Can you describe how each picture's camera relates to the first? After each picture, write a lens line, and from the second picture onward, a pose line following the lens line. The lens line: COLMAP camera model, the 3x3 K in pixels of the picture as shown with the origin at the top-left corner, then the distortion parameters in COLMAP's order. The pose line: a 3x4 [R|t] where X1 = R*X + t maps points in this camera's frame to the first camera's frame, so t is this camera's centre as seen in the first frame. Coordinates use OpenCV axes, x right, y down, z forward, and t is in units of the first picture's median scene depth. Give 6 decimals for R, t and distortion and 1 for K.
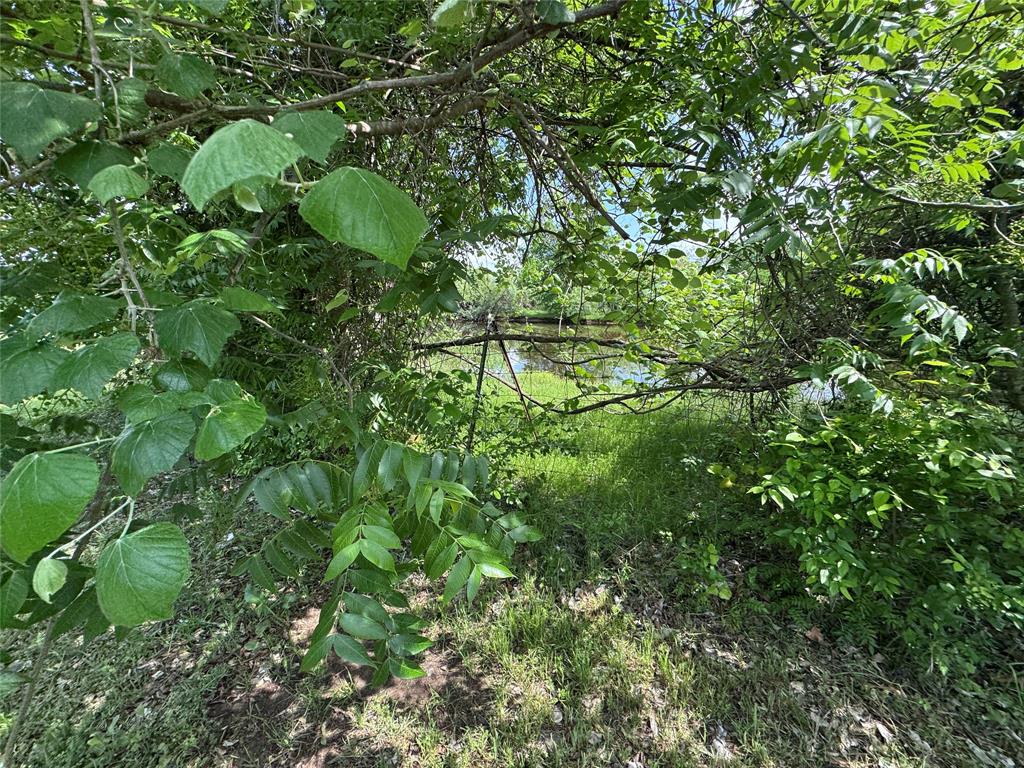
lens RADIAL K [[409.9, 0, 512.3], [0, 409.9, 390.3], [0, 0, 1]] dist [-0.002528, -0.000202]
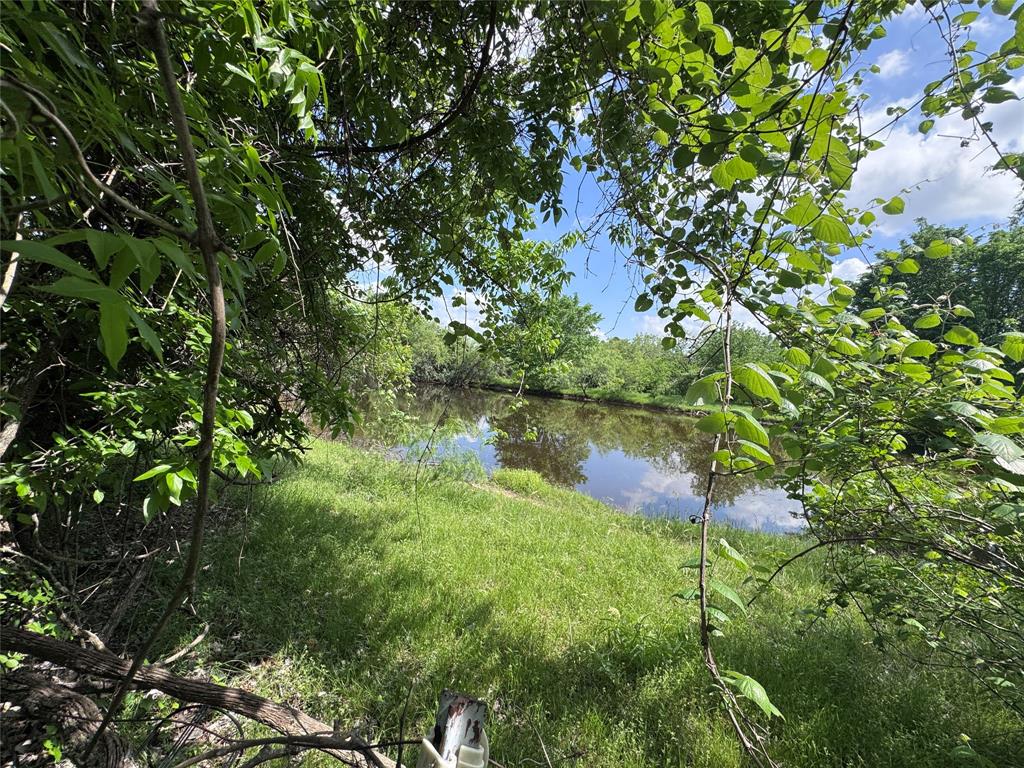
lens RADIAL K [[409.9, 0, 515.7], [0, 409.9, 383.8], [0, 0, 1]] dist [-0.003049, 0.000702]
pose [[0.993683, 0.085167, 0.073083, -0.027377], [-0.071046, 0.981499, -0.177796, -0.118131], [-0.086873, 0.171481, 0.981350, 0.431564]]
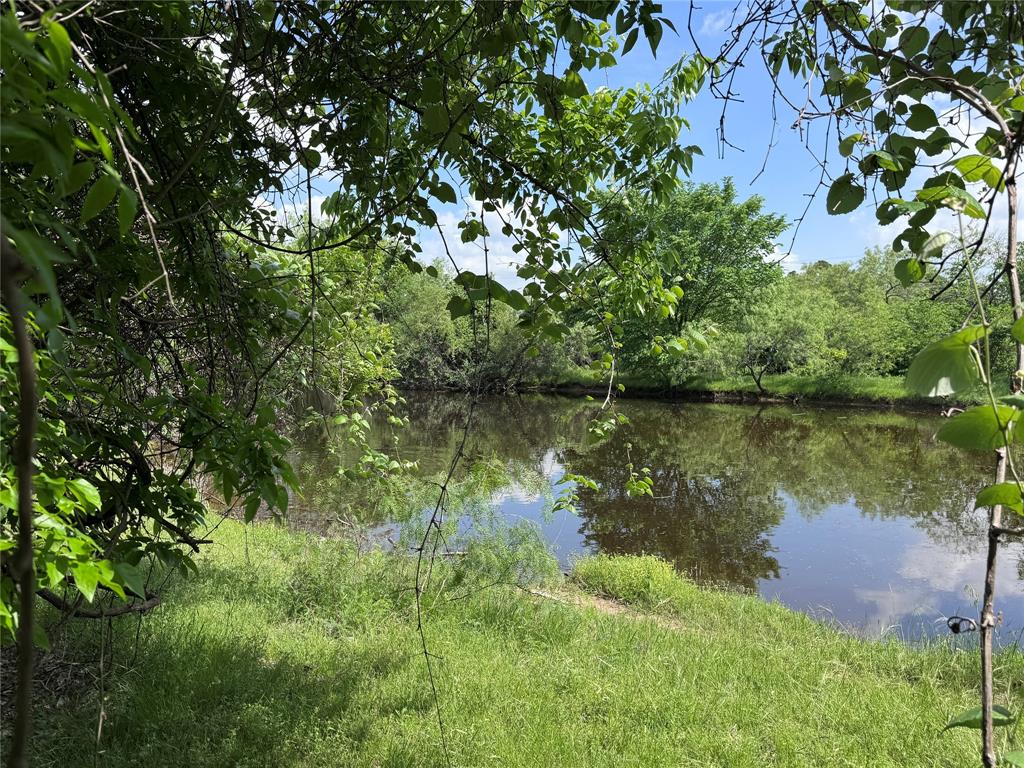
lens RADIAL K [[833.8, 0, 515.8], [0, 833.8, 378.9], [0, 0, 1]] dist [0.154819, -0.265237]
pose [[0.999112, 0.005037, -0.041843, -0.018112], [-0.012359, 0.984202, -0.176620, -0.119535], [0.040292, 0.176980, 0.983389, 0.417674]]
